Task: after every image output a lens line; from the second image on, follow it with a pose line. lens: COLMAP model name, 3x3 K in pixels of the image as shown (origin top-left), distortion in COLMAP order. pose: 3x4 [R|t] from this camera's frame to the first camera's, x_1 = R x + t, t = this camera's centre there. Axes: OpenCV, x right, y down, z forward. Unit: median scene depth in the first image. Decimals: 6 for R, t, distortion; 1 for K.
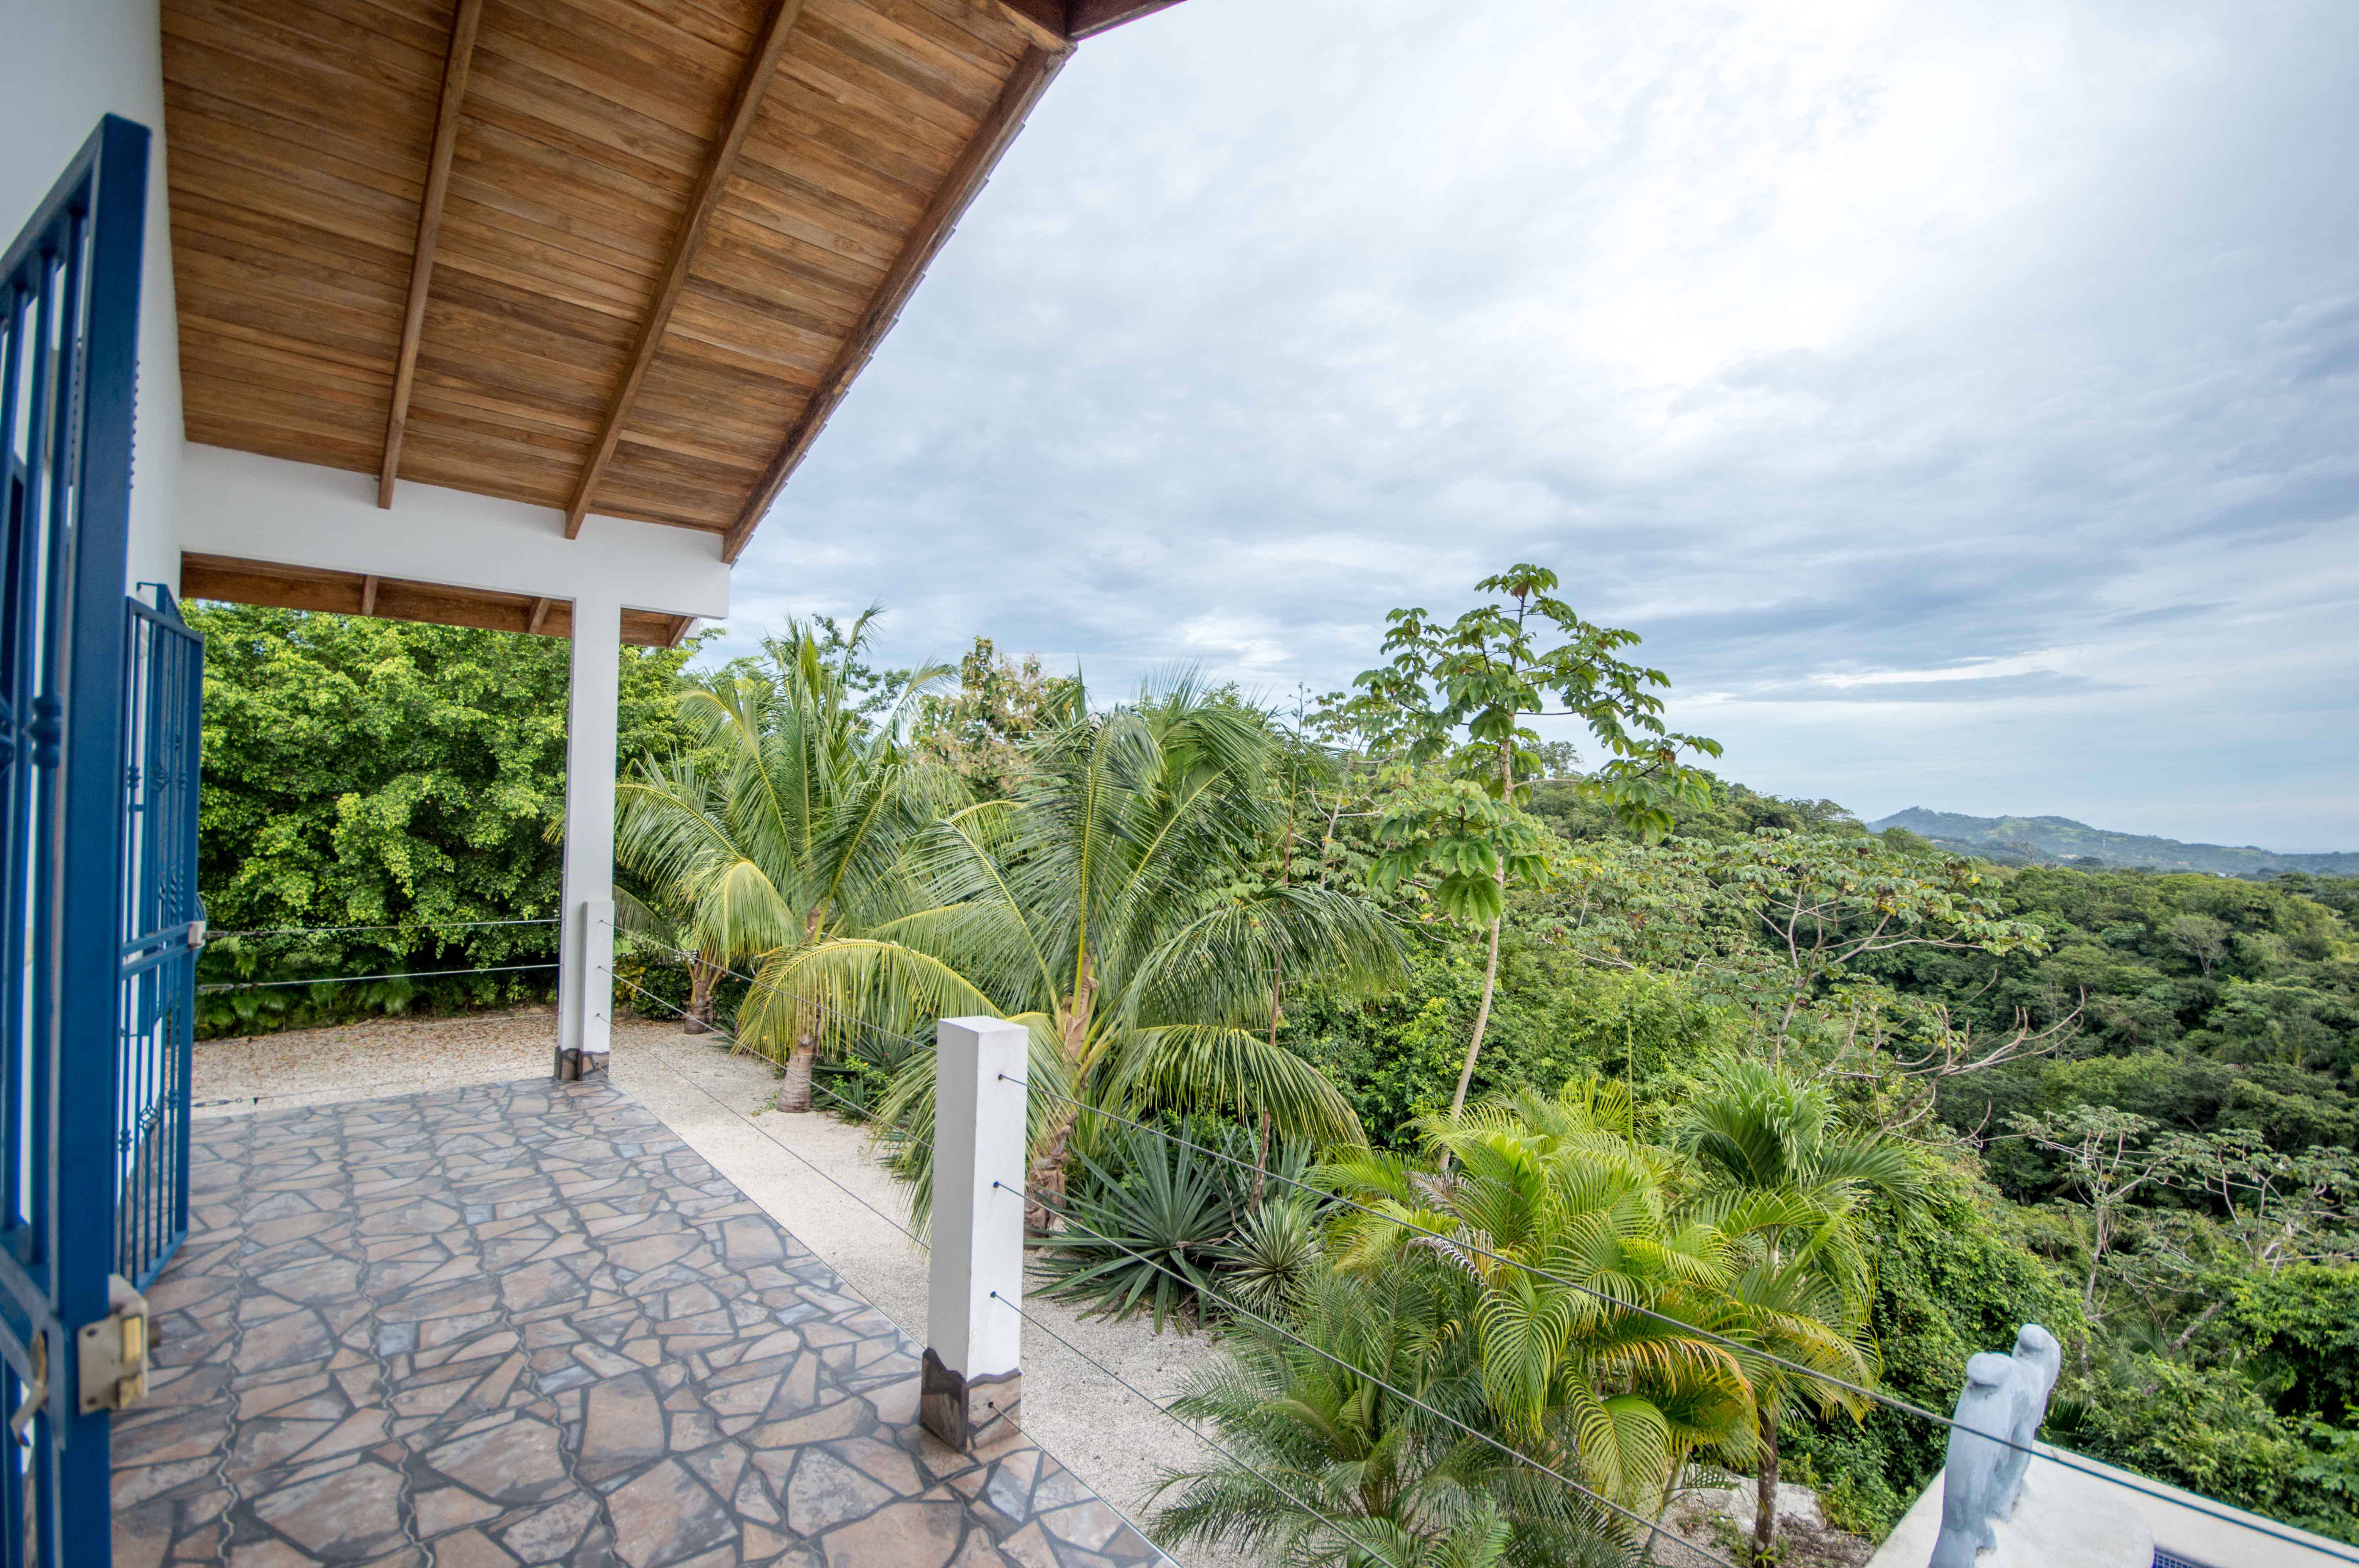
lens RADIAL K [[1055.4, 0, 1191.9], [0, 1055.4, 791.5], [0, 0, 1]] dist [0.009351, -0.010849]
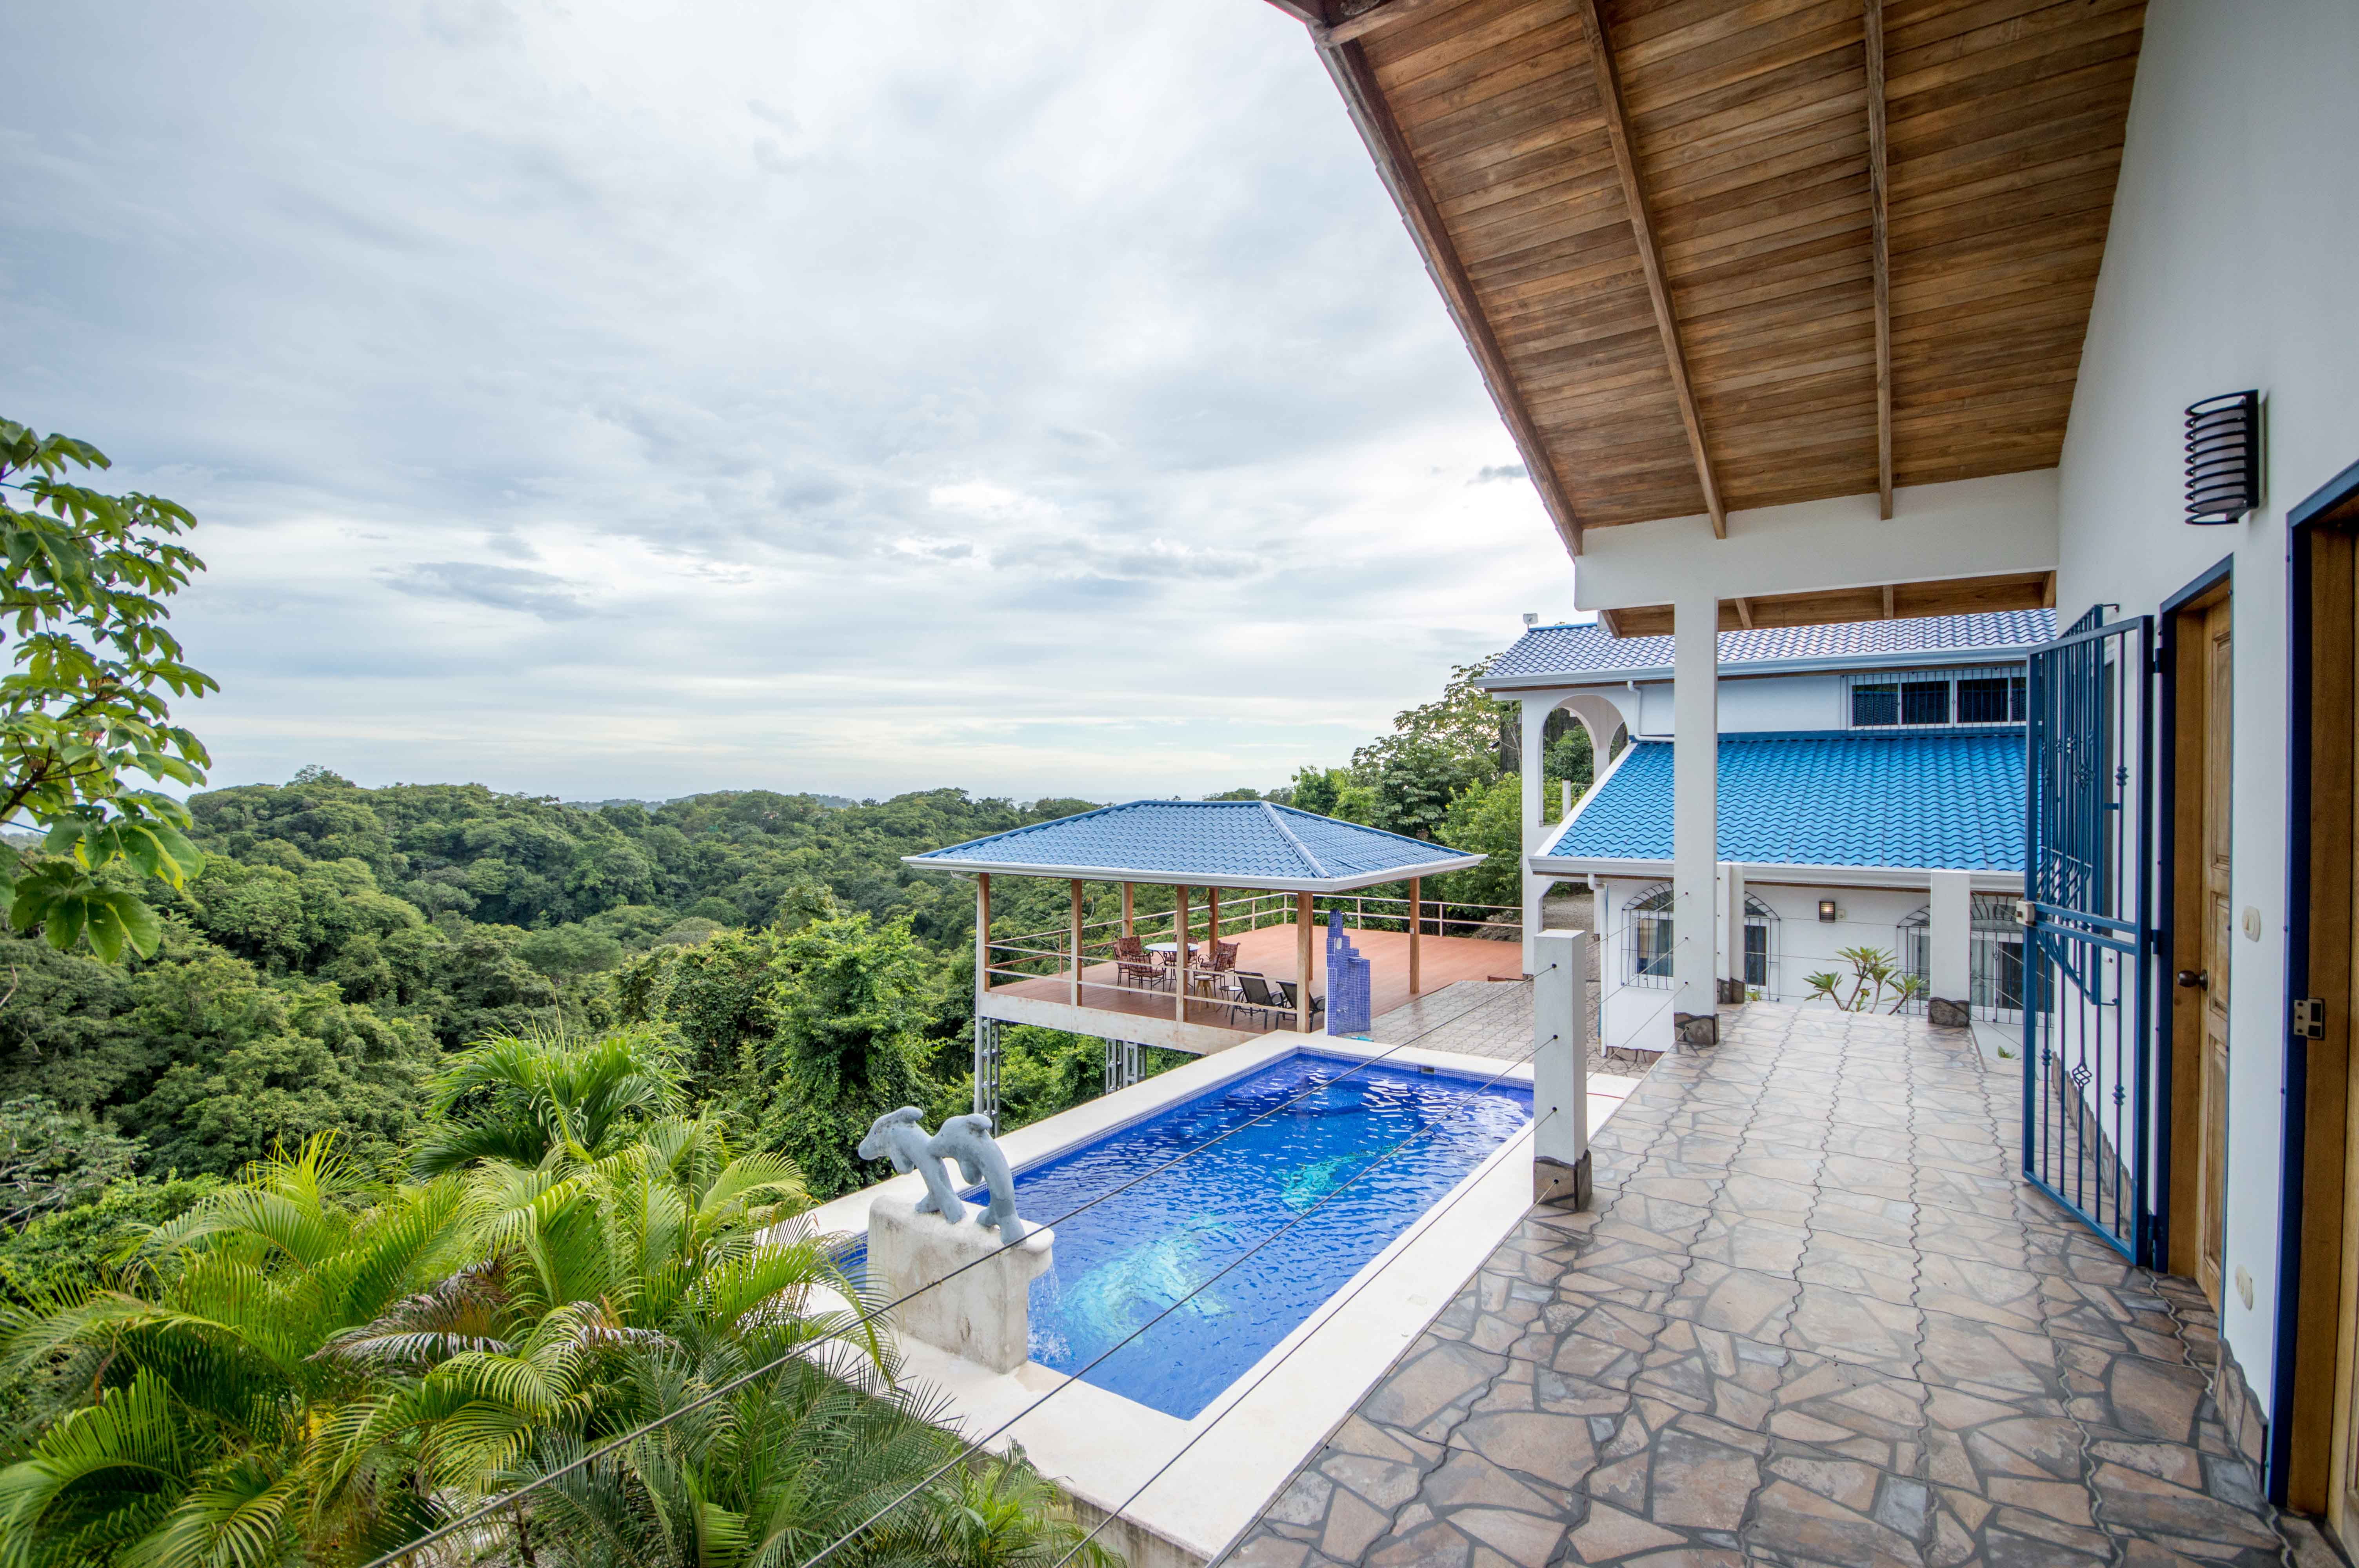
lens RADIAL K [[1055.4, 0, 1193.0], [0, 1055.4, 798.7], [0, 0, 1]] dist [0.009351, -0.010849]
pose [[-0.267536, -0.029177, 0.963106, -0.164266], [-0.028499, 0.999344, 0.022358, 0.001455], [-0.963126, -0.021466, -0.268192, 0.210456]]
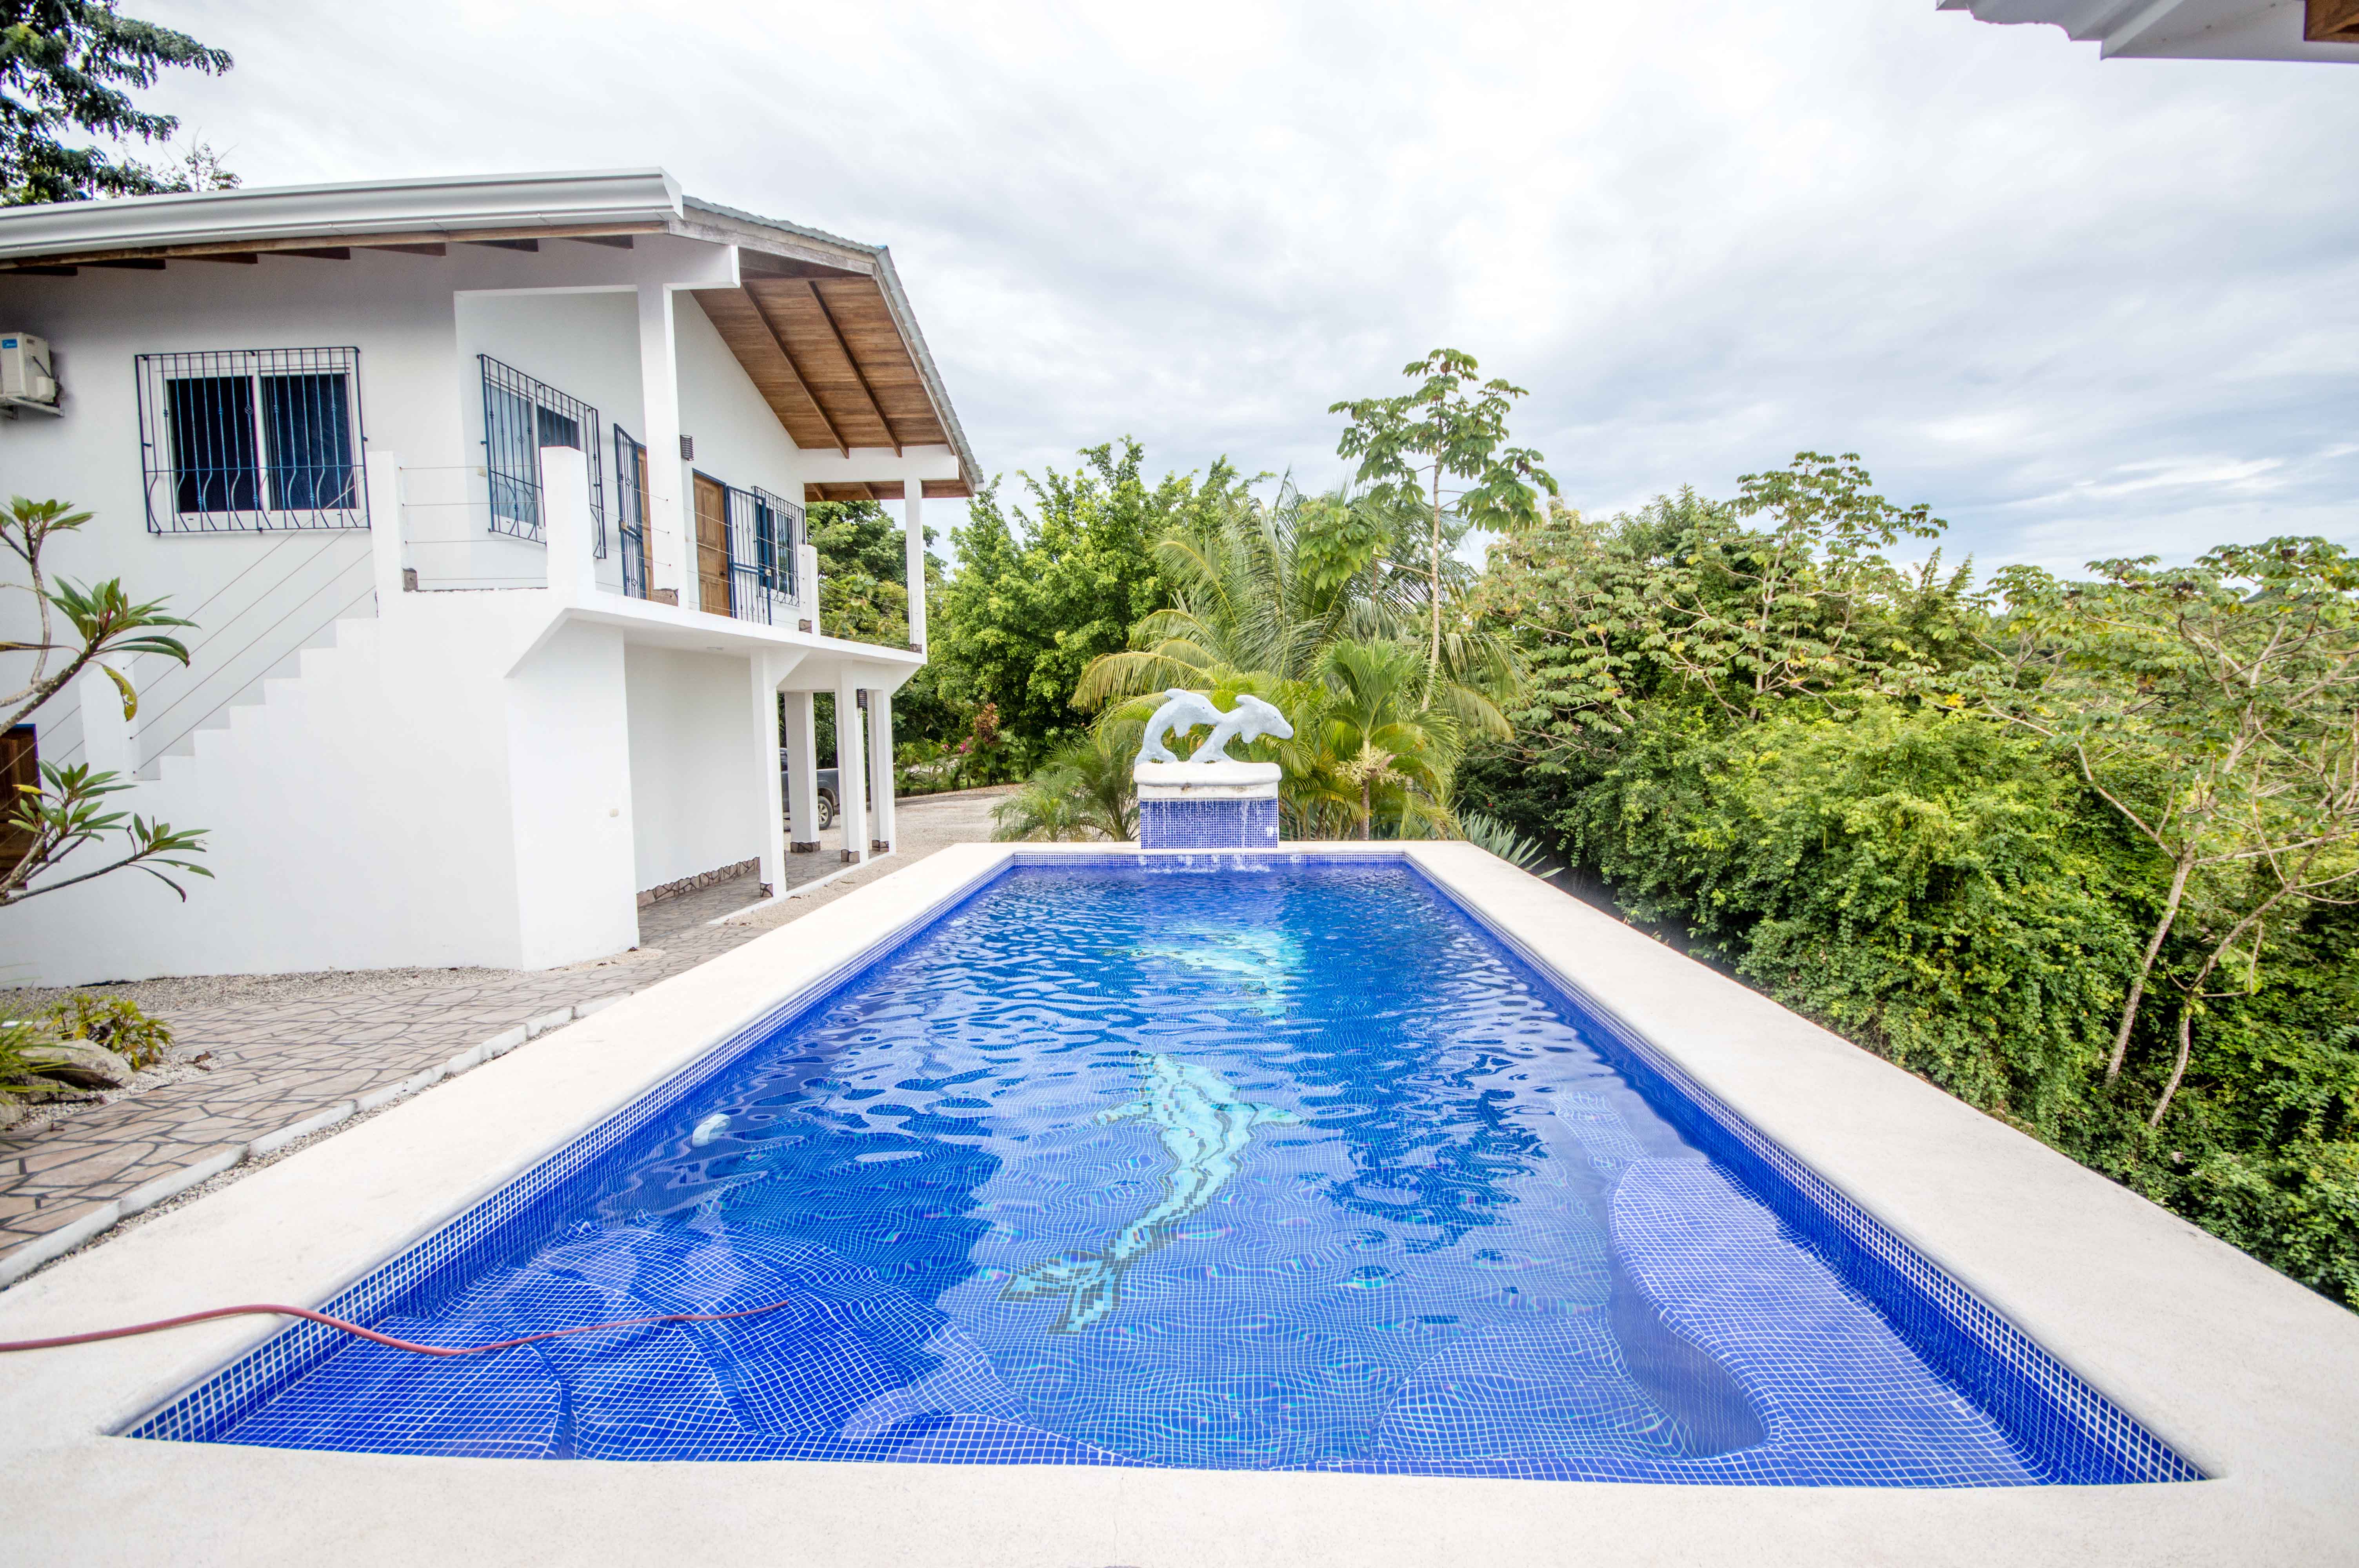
lens RADIAL K [[1055.4, 0, 1187.5], [0, 1055.4, 791.2], [0, 0, 1]] dist [0.009351, -0.010849]
pose [[0.731304, 0.021205, -0.681722, 0.447819], [0.044126, 0.995952, 0.078315, 0.107783], [0.680623, -0.087353, 0.727408, -0.138744]]
